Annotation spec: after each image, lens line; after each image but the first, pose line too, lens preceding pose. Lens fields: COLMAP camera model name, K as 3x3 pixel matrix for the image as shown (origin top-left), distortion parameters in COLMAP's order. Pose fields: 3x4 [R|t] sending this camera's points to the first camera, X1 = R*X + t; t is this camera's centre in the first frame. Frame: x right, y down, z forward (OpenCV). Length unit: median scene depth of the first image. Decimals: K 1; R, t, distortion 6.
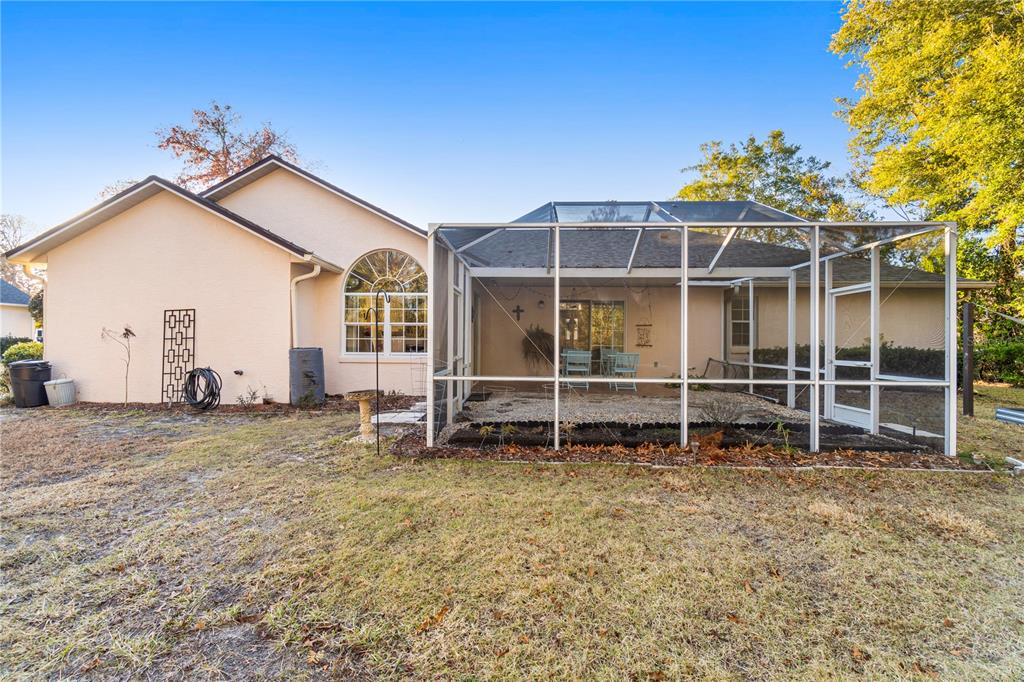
lens RADIAL K [[445.4, 0, 503.6], [0, 445.4, 339.0], [0, 0, 1]] dist [-0.004683, -0.000460]
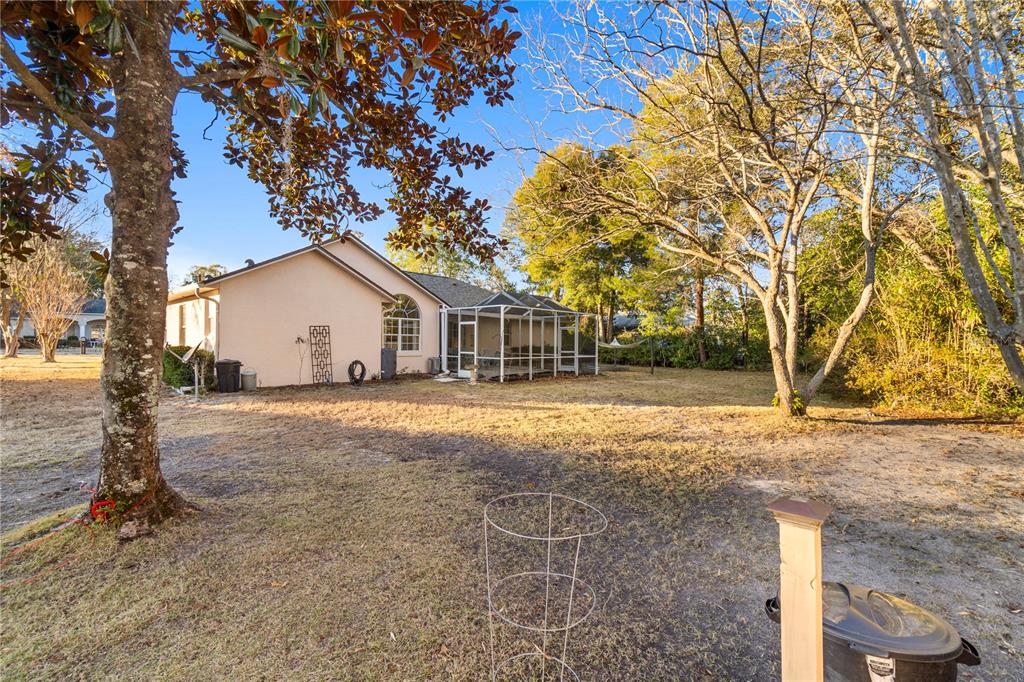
lens RADIAL K [[445.4, 0, 503.6], [0, 445.4, 339.0], [0, 0, 1]] dist [-0.004683, -0.000460]
pose [[0.651774, 0.004967, 0.758397, -1.527932], [-0.010231, 0.999945, 0.002244, -0.028394], [-0.758345, -0.009222, 0.651789, -0.567093]]
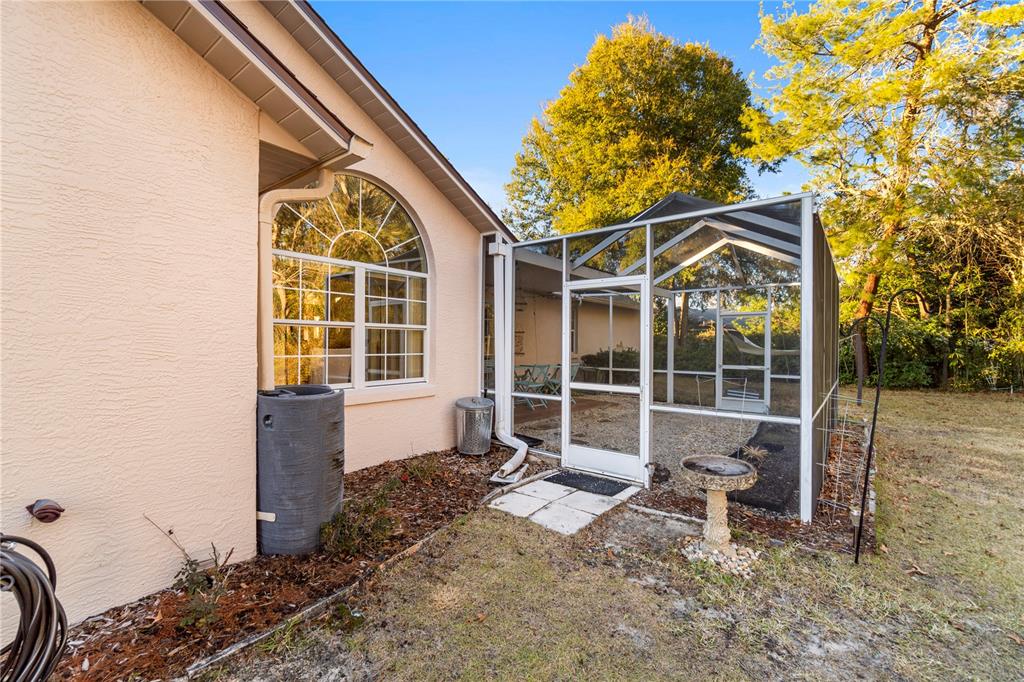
lens RADIAL K [[445.4, 0, 503.6], [0, 445.4, 339.0], [0, 0, 1]] dist [-0.004683, -0.000460]
pose [[0.588811, 0.004024, 0.808261, -0.639618], [-0.008221, 0.999966, 0.001010, -0.022457], [-0.808229, -0.007239, 0.588824, 0.642402]]
